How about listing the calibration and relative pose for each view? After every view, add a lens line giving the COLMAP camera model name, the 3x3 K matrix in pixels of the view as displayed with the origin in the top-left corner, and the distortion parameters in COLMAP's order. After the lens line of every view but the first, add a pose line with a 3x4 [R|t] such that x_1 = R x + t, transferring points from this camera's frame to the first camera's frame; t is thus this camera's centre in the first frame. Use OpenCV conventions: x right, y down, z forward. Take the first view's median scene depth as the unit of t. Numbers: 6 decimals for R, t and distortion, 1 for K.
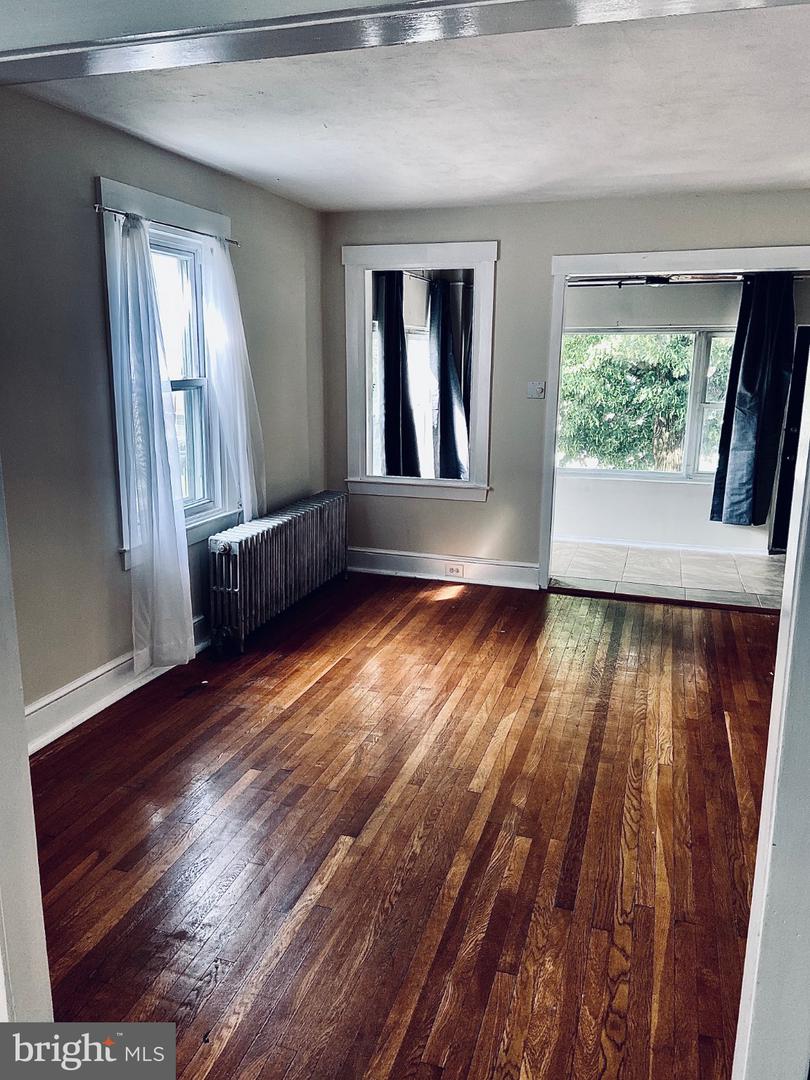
lens RADIAL K [[811.8, 0, 408.3], [0, 811.8, 533.4], [0, 0, 1]] dist [0.128843, -0.154680]
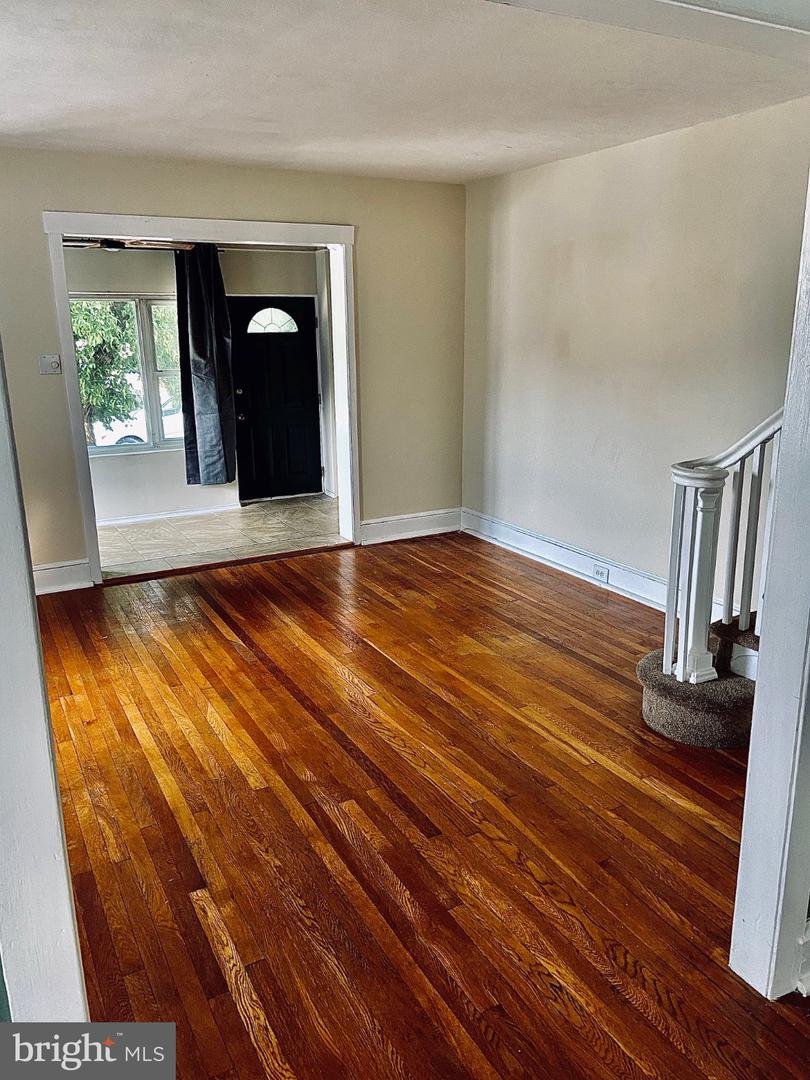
lens RADIAL K [[811.8, 0, 408.3], [0, 811.8, 533.4], [0, 0, 1]] dist [0.128843, -0.154680]
pose [[0.691698, -0.204642, 0.692586, -0.369792], [0.178423, 0.977708, 0.110694, -0.045849], [-0.699799, 0.047006, 0.712791, 0.171181]]
